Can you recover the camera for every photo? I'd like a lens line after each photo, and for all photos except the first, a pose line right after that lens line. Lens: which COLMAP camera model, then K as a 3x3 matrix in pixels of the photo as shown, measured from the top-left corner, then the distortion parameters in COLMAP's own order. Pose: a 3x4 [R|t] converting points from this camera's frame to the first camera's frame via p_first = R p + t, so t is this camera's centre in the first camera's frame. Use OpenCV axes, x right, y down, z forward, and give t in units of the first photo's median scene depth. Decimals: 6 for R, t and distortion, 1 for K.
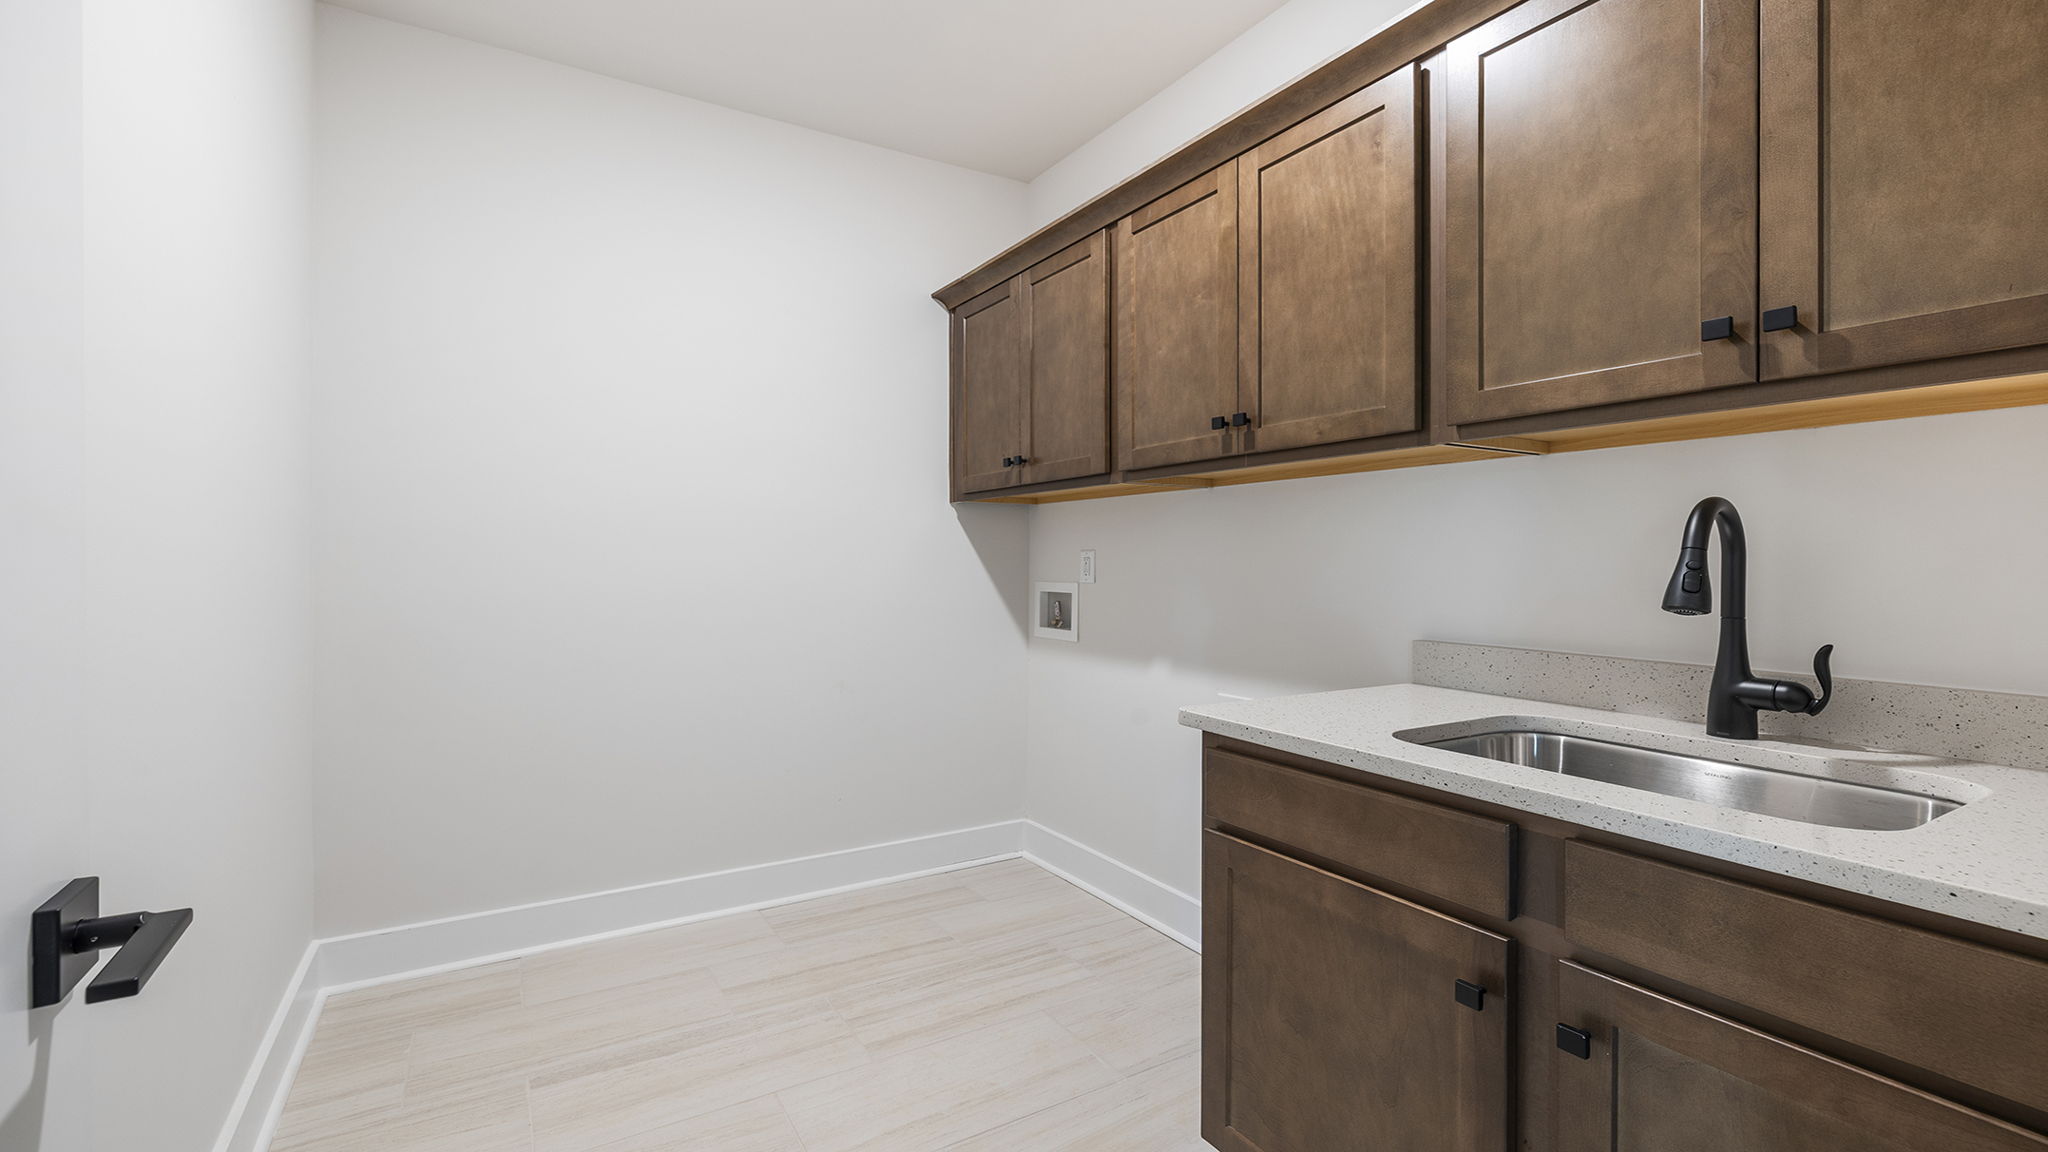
lens RADIAL K [[868.7, 0, 1015.6], [0, 868.7, 563.2], [0, 0, 1]] dist [-0.003180, -0.000063]
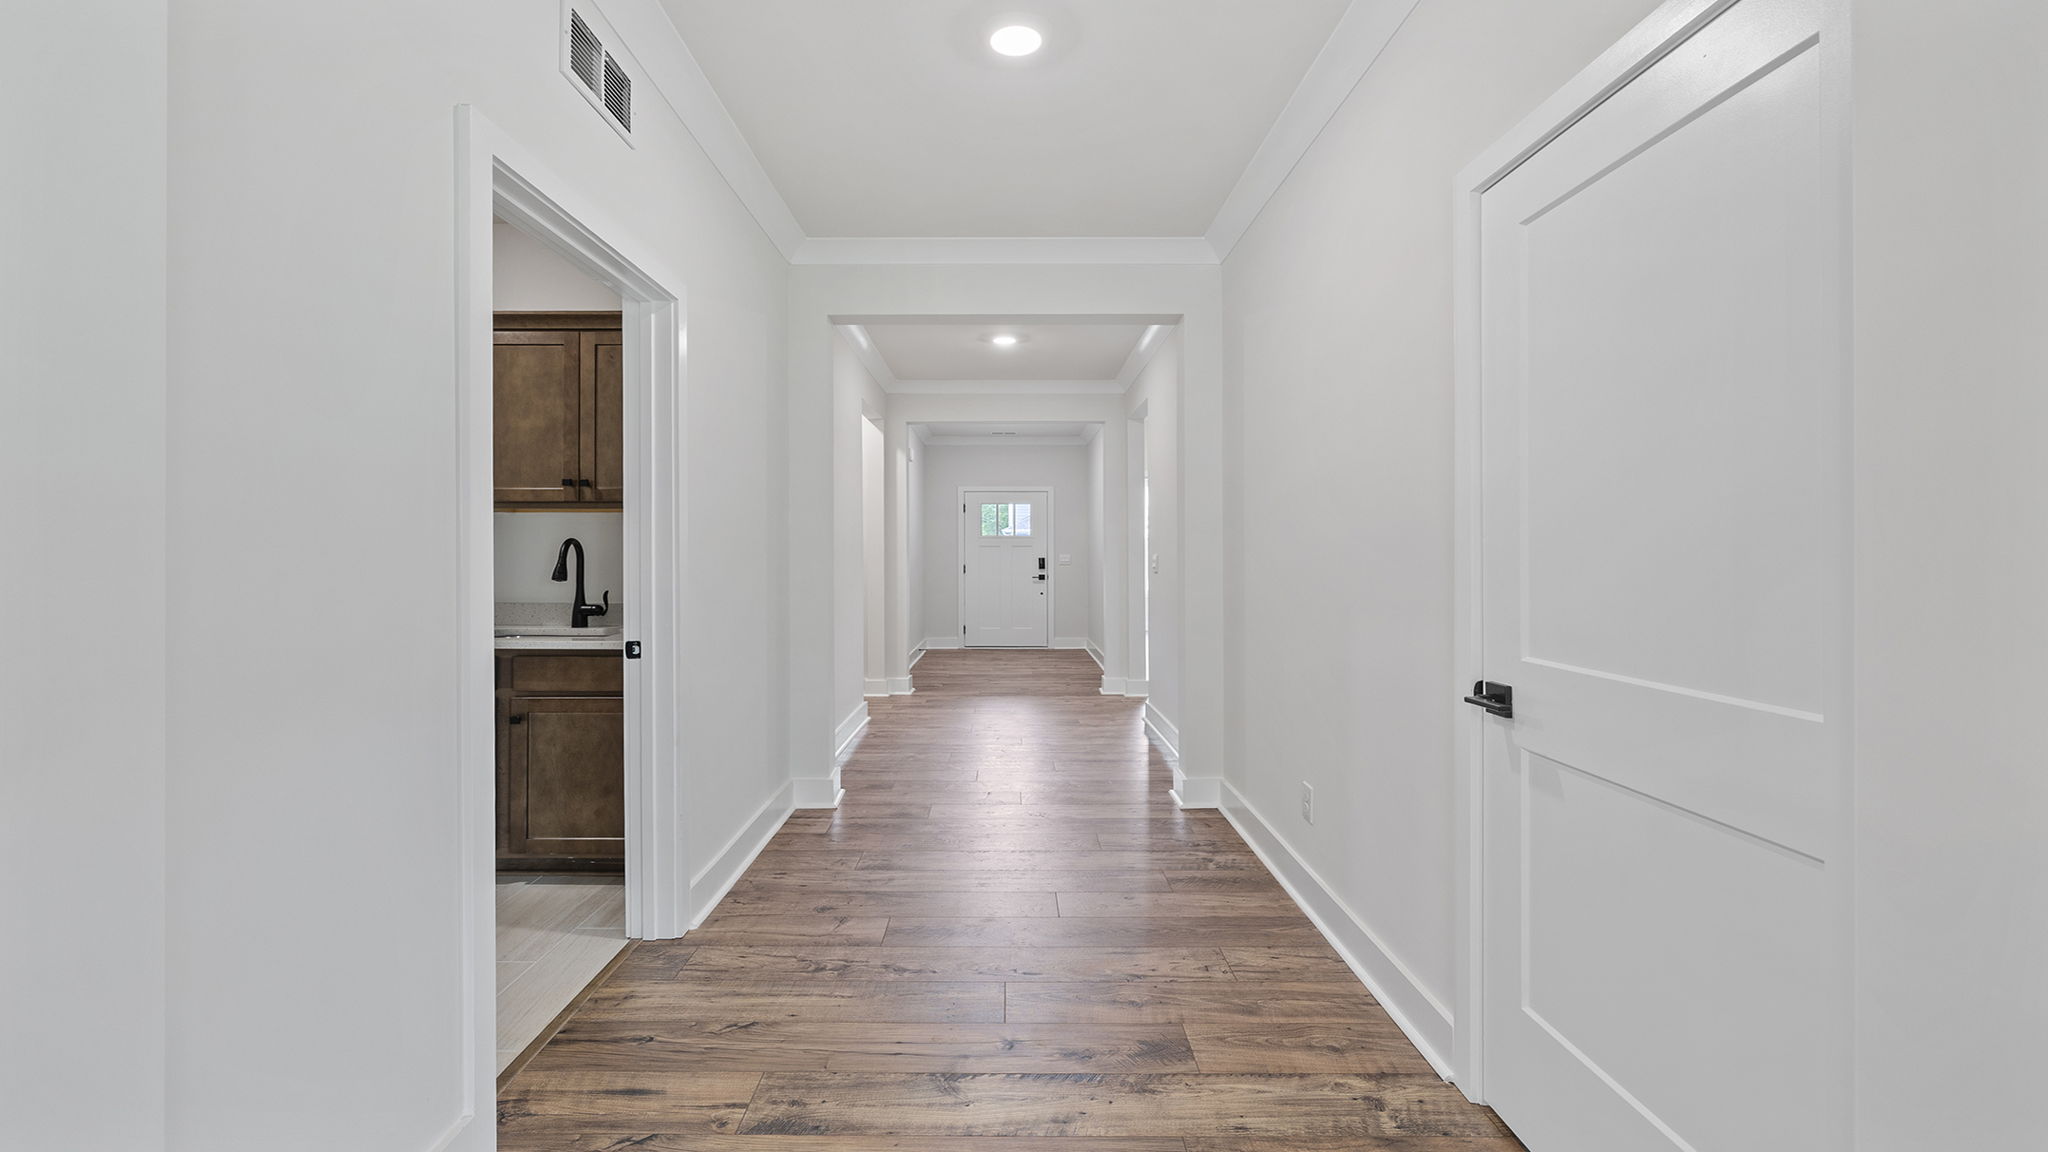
lens RADIAL K [[868.7, 0, 1013.2], [0, 868.7, 568.4], [0, 0, 1]] dist [-0.003180, -0.000063]
pose [[0.518919, -0.000758, 0.854823, -0.893334], [0.007344, 0.999967, -0.003572, 0.040455], [-0.854792, 0.008132, 0.518907, -1.770187]]
